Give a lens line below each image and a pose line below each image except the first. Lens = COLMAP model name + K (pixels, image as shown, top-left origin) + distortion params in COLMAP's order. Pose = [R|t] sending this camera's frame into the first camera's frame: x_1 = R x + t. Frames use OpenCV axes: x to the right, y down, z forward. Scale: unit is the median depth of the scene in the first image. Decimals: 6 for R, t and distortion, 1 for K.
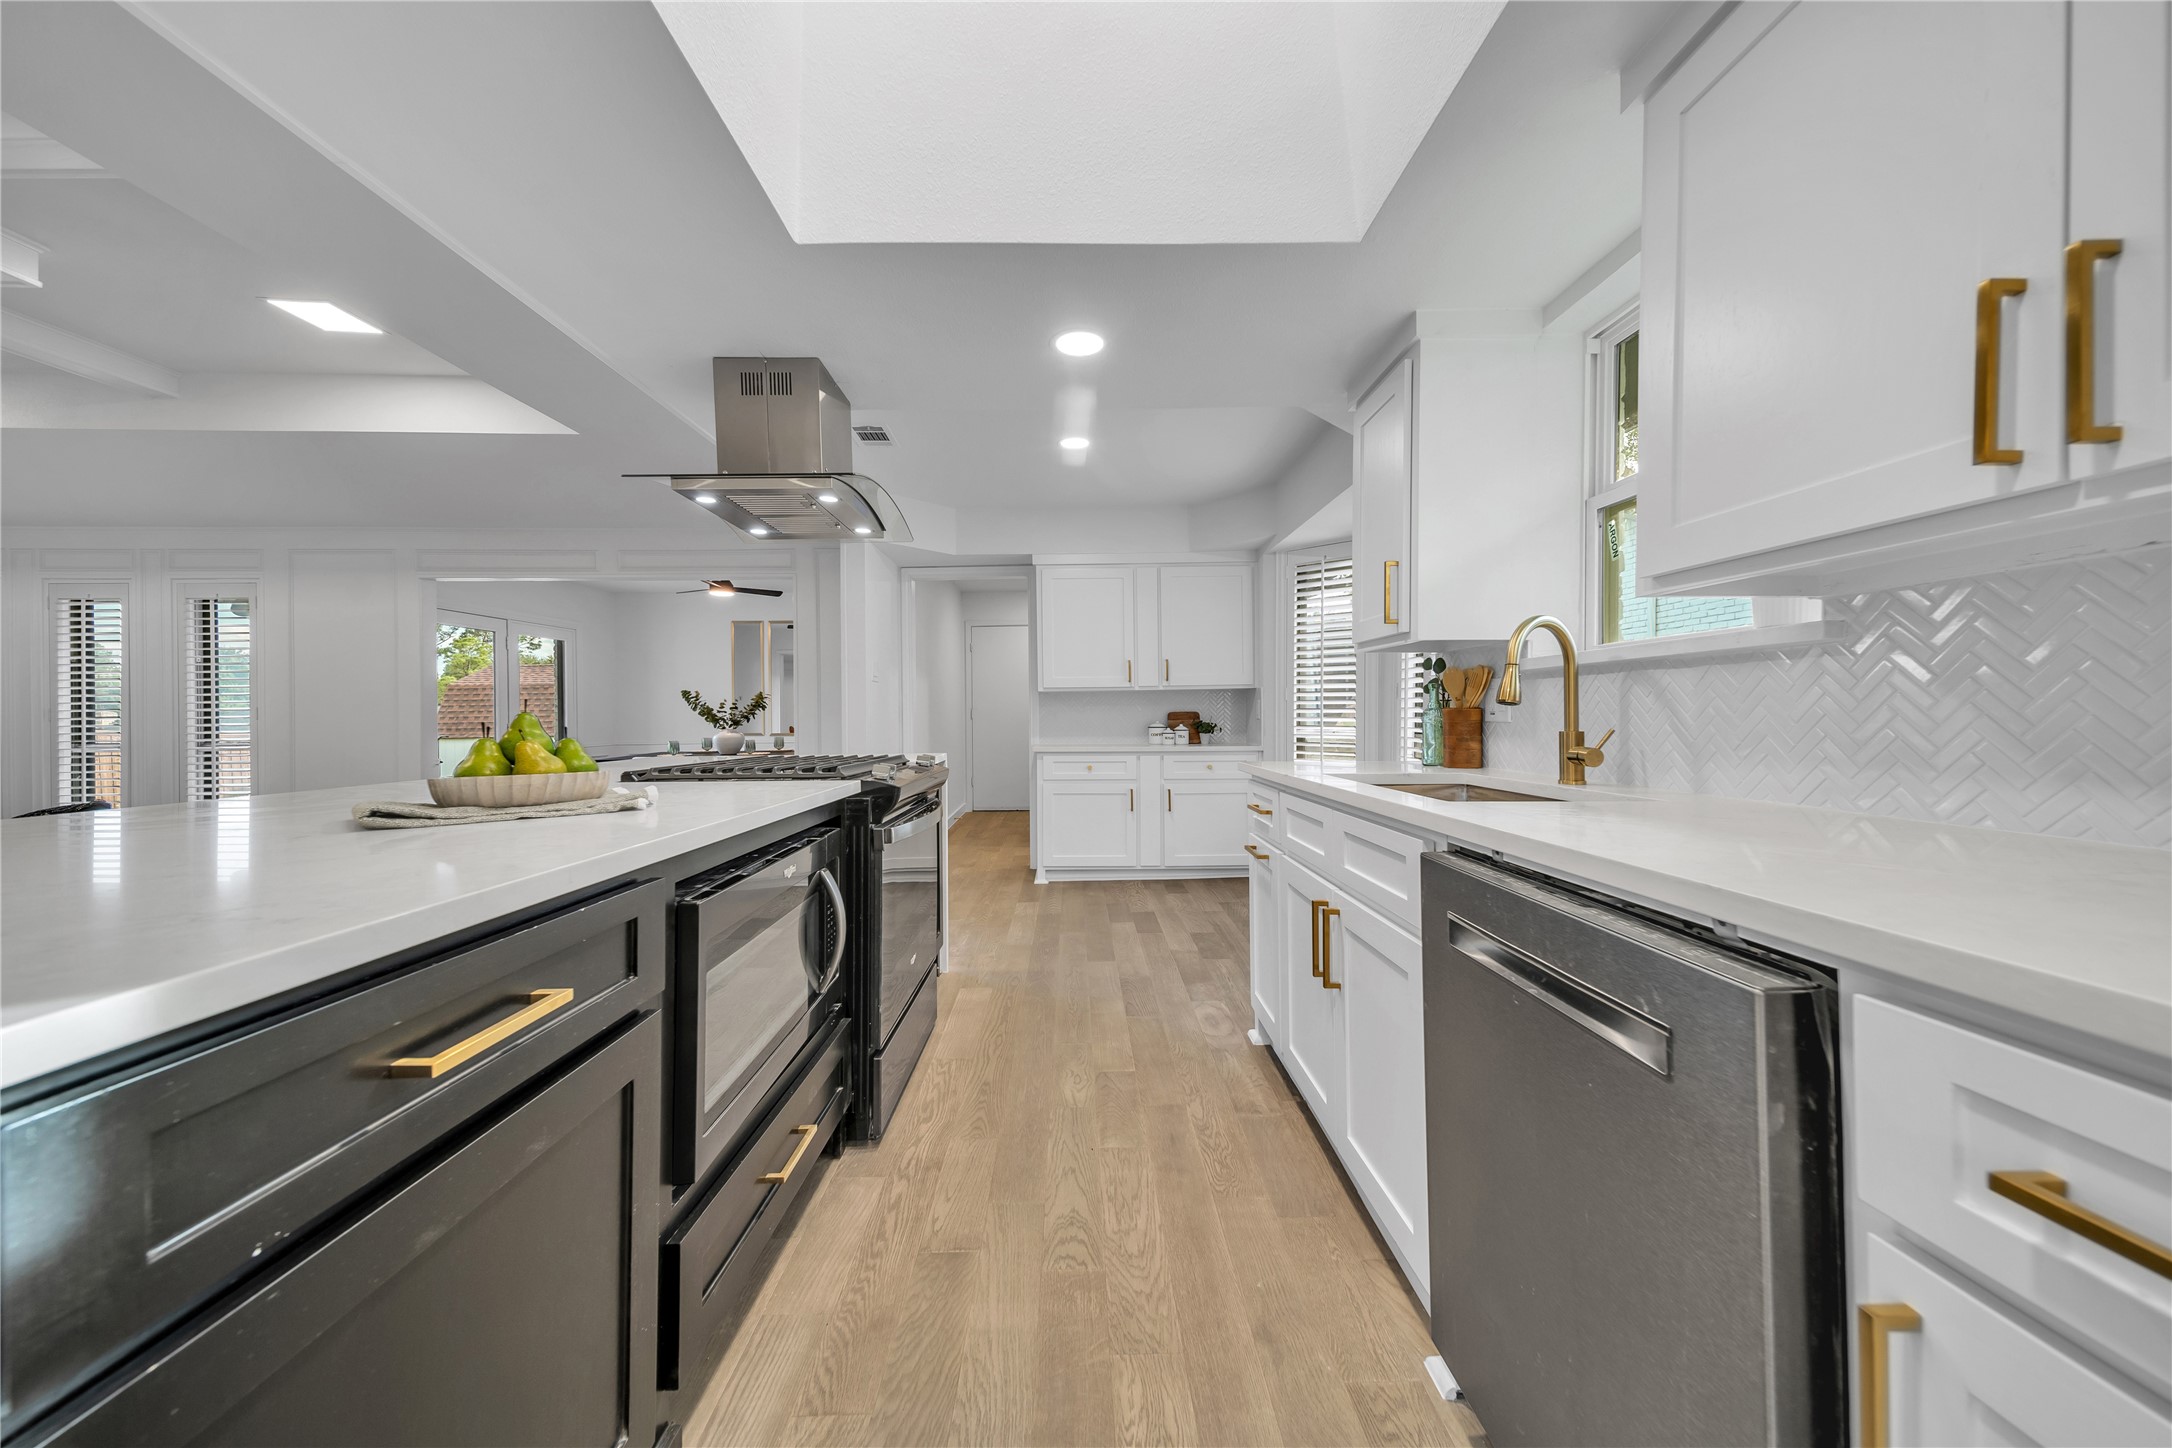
lens RADIAL K [[767.9, 0, 1097.1], [0, 767.9, 716.2], [0, 0, 1]] dist [0.004834, -0.000068]
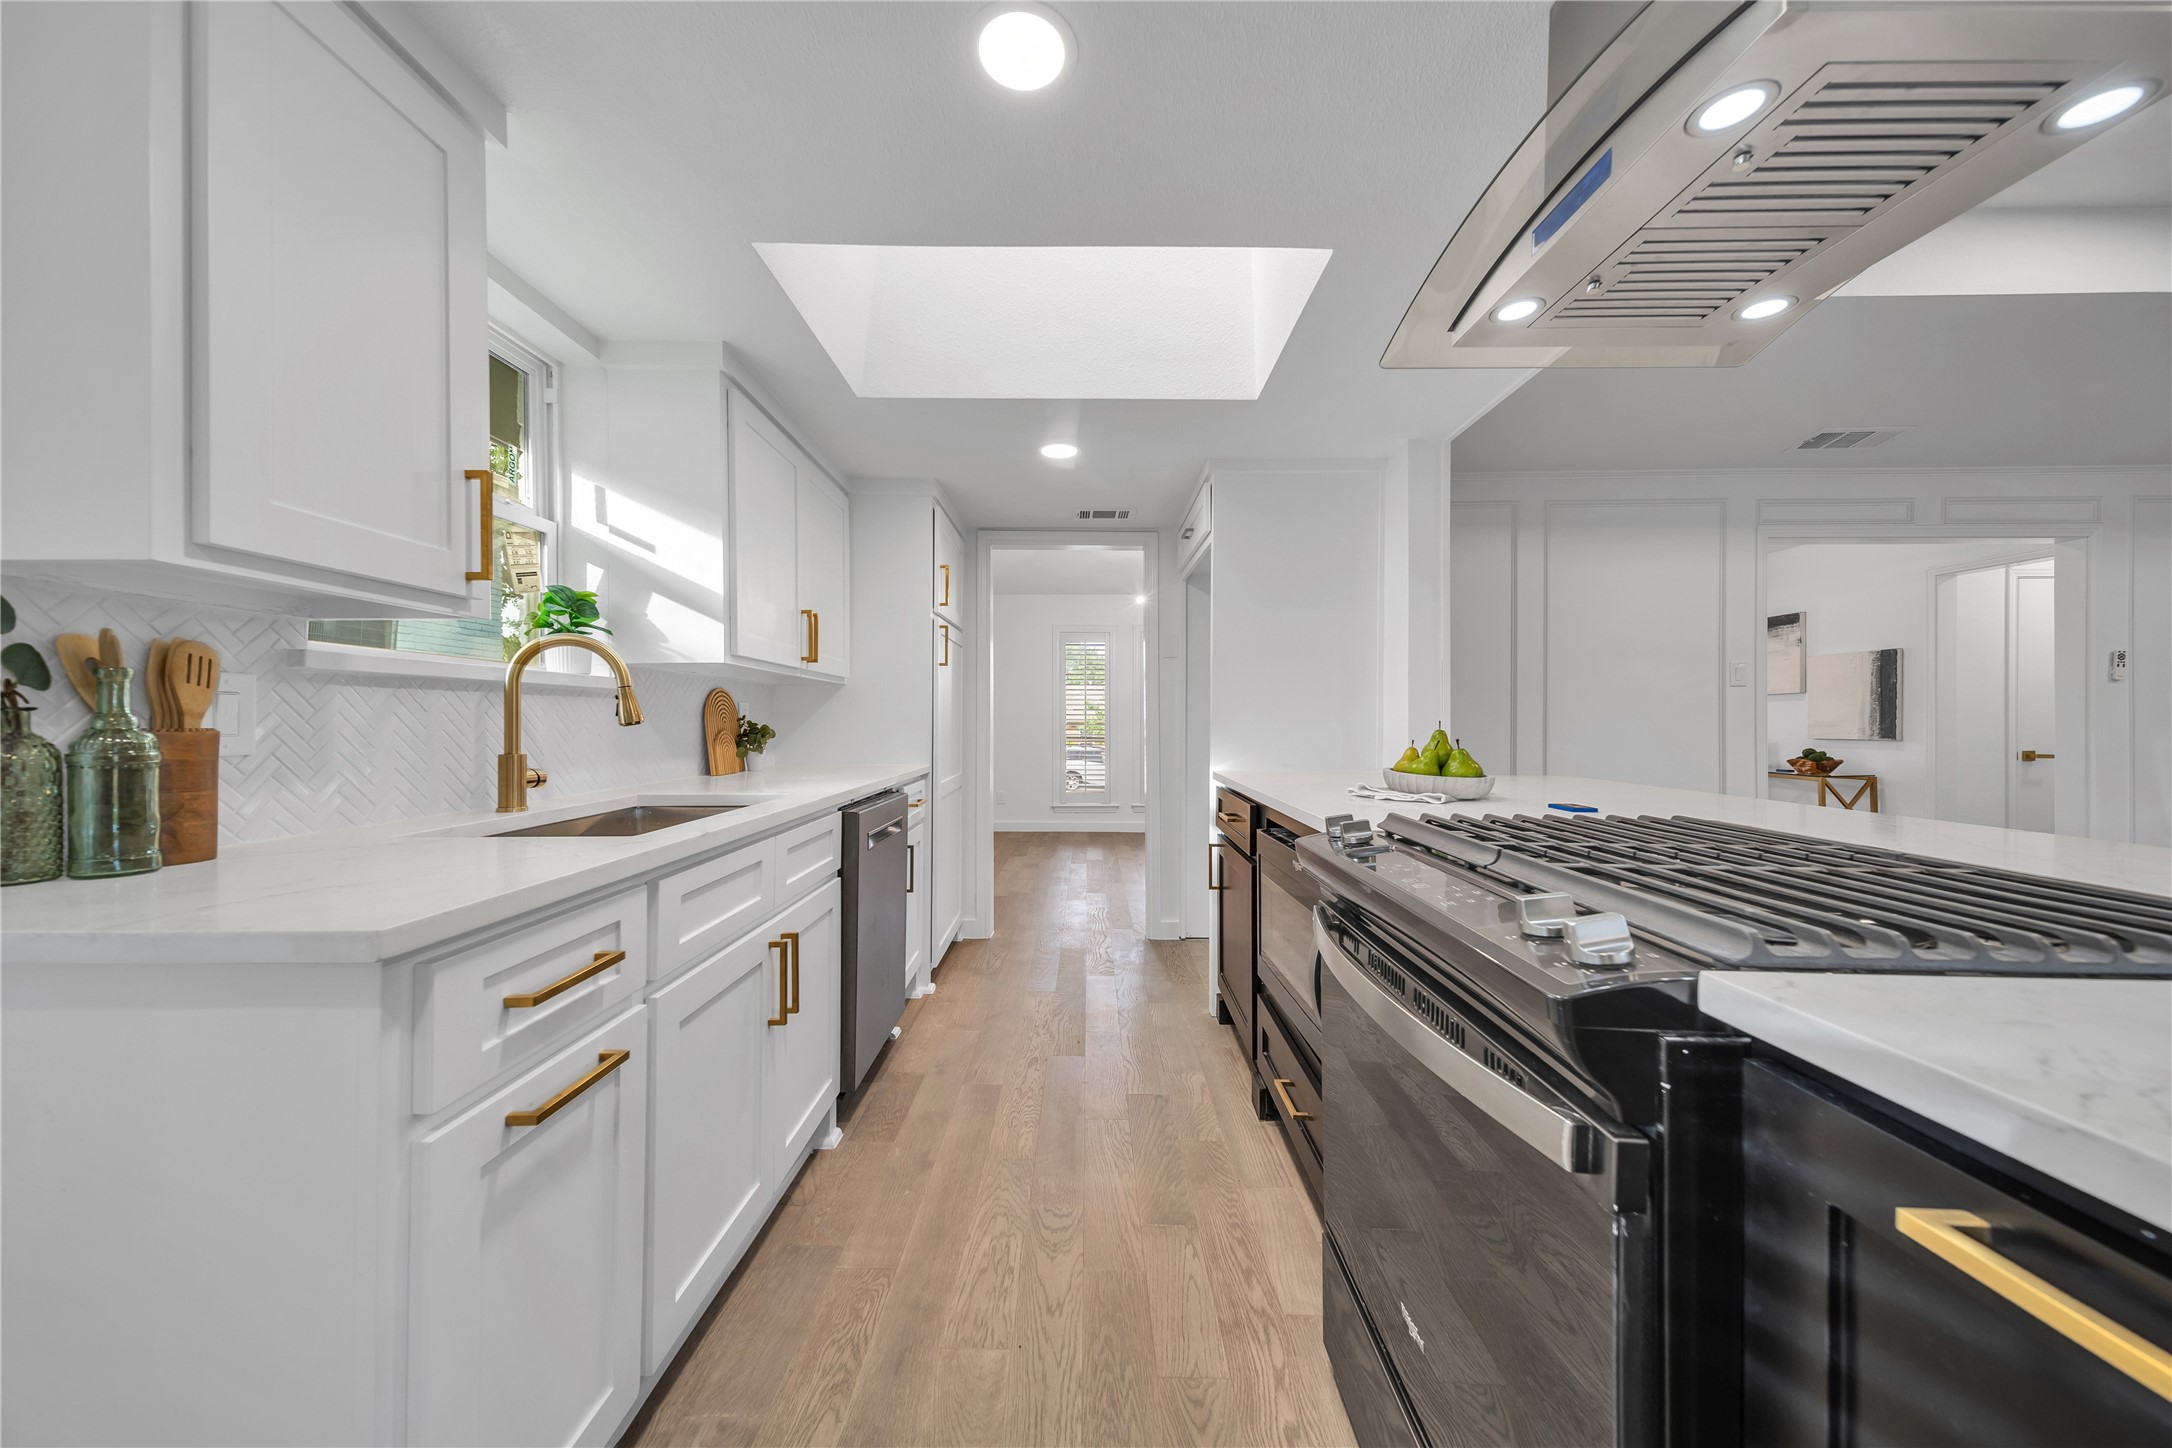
lens RADIAL K [[748.2, 0, 1078.7], [0, 748.2, 720.2], [0, 0, 1]] dist [0.012510, -0.000911]
pose [[-0.999061, 0.004327, 0.043117, -0.104537], [0.004317, 0.999991, -0.000325, -0.018463], [-0.043118, -0.000139, -0.999070, 1.901564]]
